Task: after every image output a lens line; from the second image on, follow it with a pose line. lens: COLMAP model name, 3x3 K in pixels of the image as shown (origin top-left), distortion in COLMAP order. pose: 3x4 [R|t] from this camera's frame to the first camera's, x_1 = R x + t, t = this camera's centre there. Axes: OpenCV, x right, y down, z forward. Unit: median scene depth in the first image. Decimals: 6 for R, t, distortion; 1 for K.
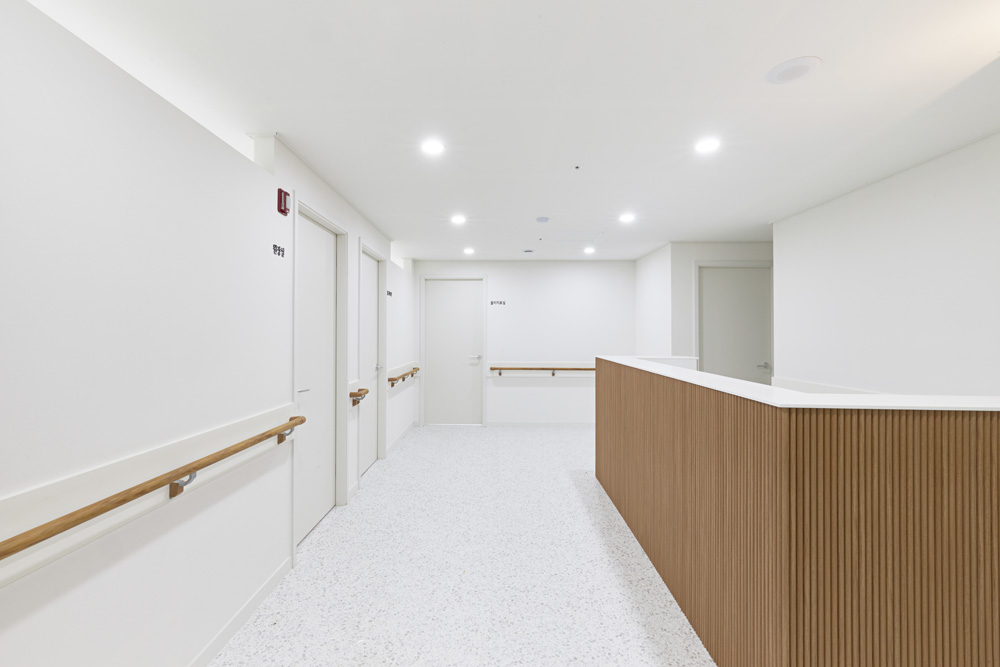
lens RADIAL K [[464.5, 0, 473.3], [0, 464.5, 328.5], [0, 0, 1]] dist [0.006874, -0.000014]
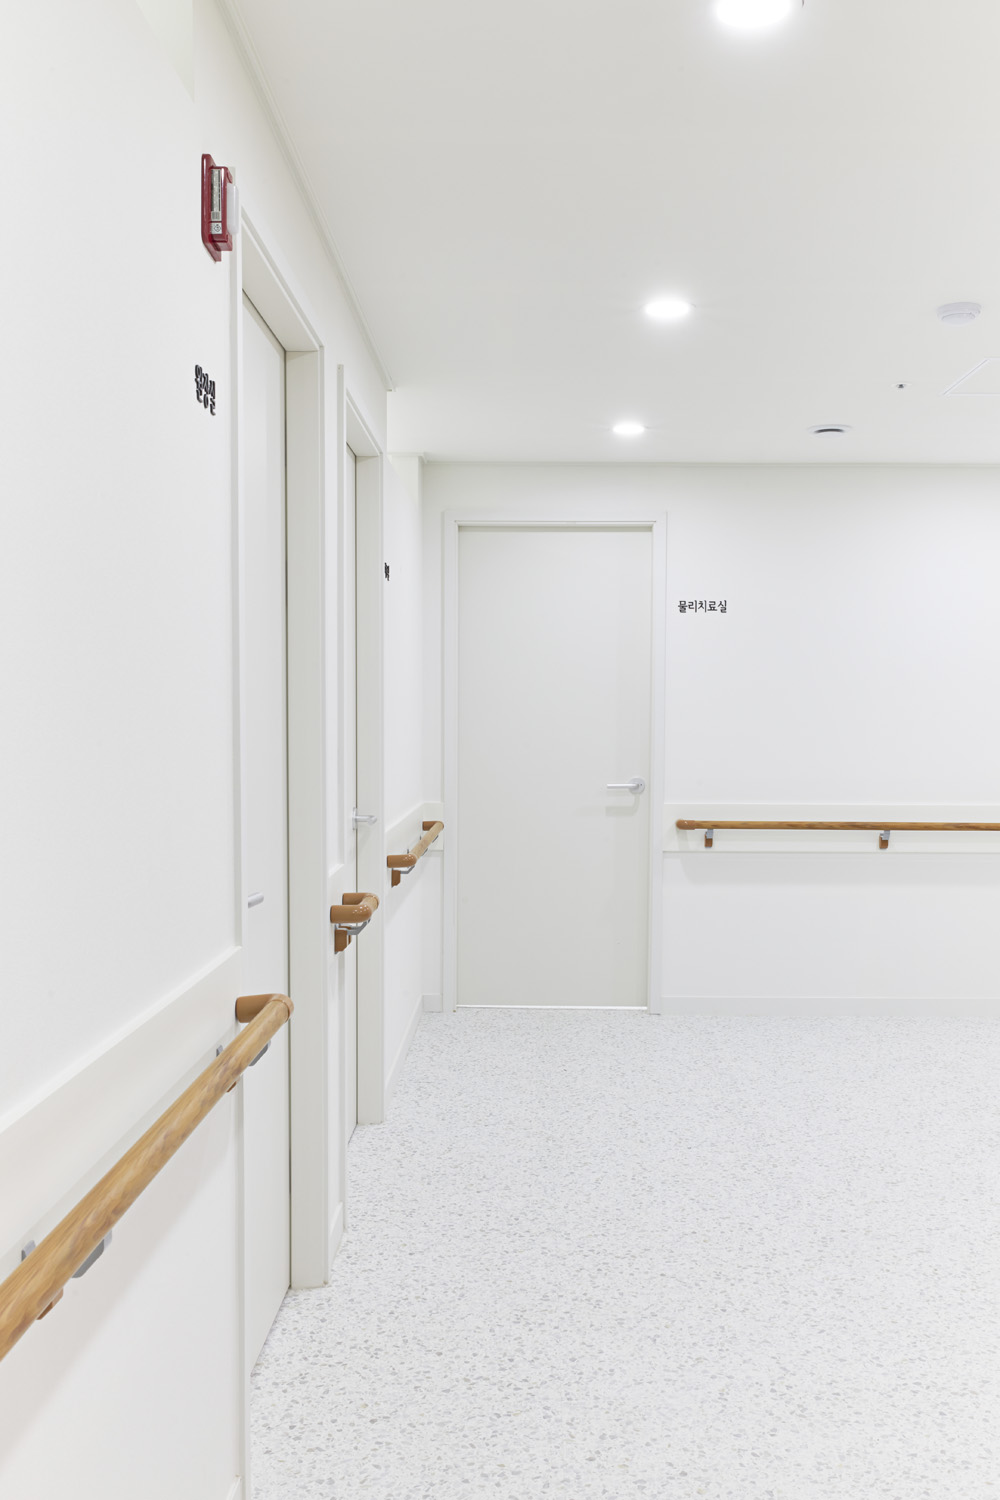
lens RADIAL K [[1465.5, 0, 490.0], [0, 1465.5, 780.4], [0, 0, 1]] dist [0.009650, 0.000000]
pose [[0.999812, 0.001812, 0.019287, -0.130673], [-0.002891, 0.998423, 0.056056, 0.005680], [-0.019155, -0.056101, 0.998241, 0.063033]]
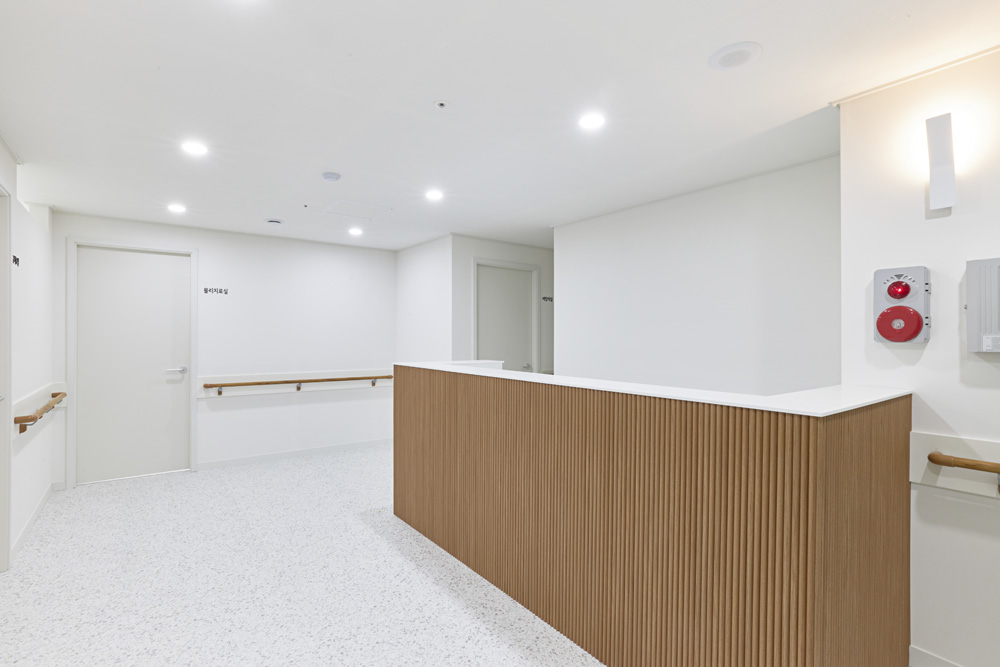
lens RADIAL K [[492.7, 0, 515.3], [0, 492.7, 335.6], [0, 0, 1]] dist [-0.032612, 0.015966]
pose [[0.758577, 0.000936, 0.651583, -0.105572], [-0.006903, 0.999954, 0.006600, 0.004711], [-0.651547, -0.009505, 0.758549, 0.193370]]
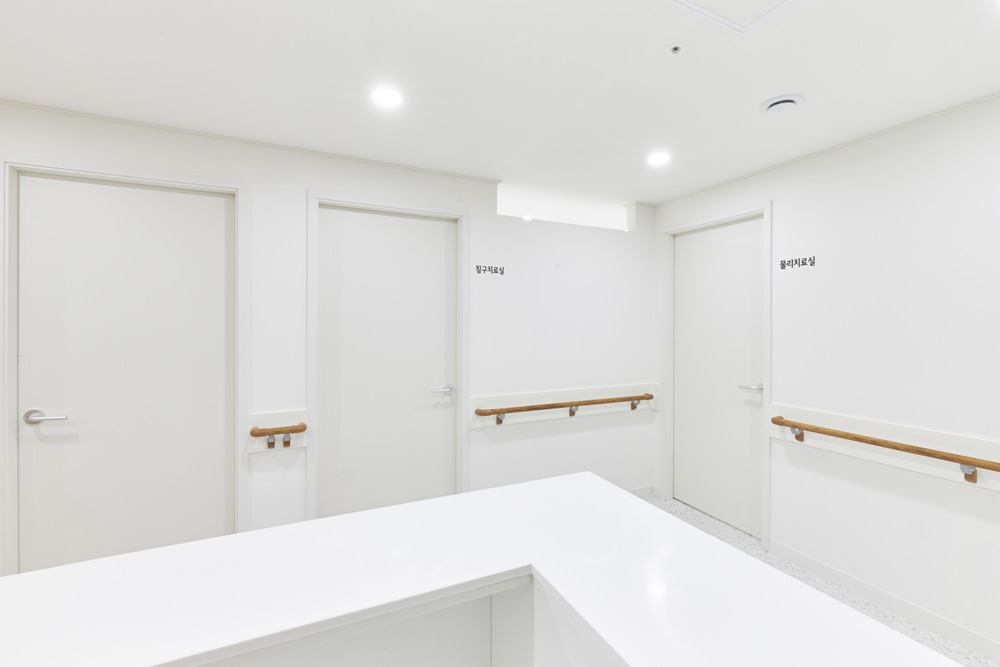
lens RADIAL K [[464.5, 0, 522.3], [0, 464.5, 319.1], [0, 0, 1]] dist [0.006874, -0.000014]
pose [[0.458470, -0.004254, -0.888700, 0.391476], [-0.001693, 0.999983, -0.005660, -0.003333], [0.888708, 0.004099, 0.458455, 0.756000]]
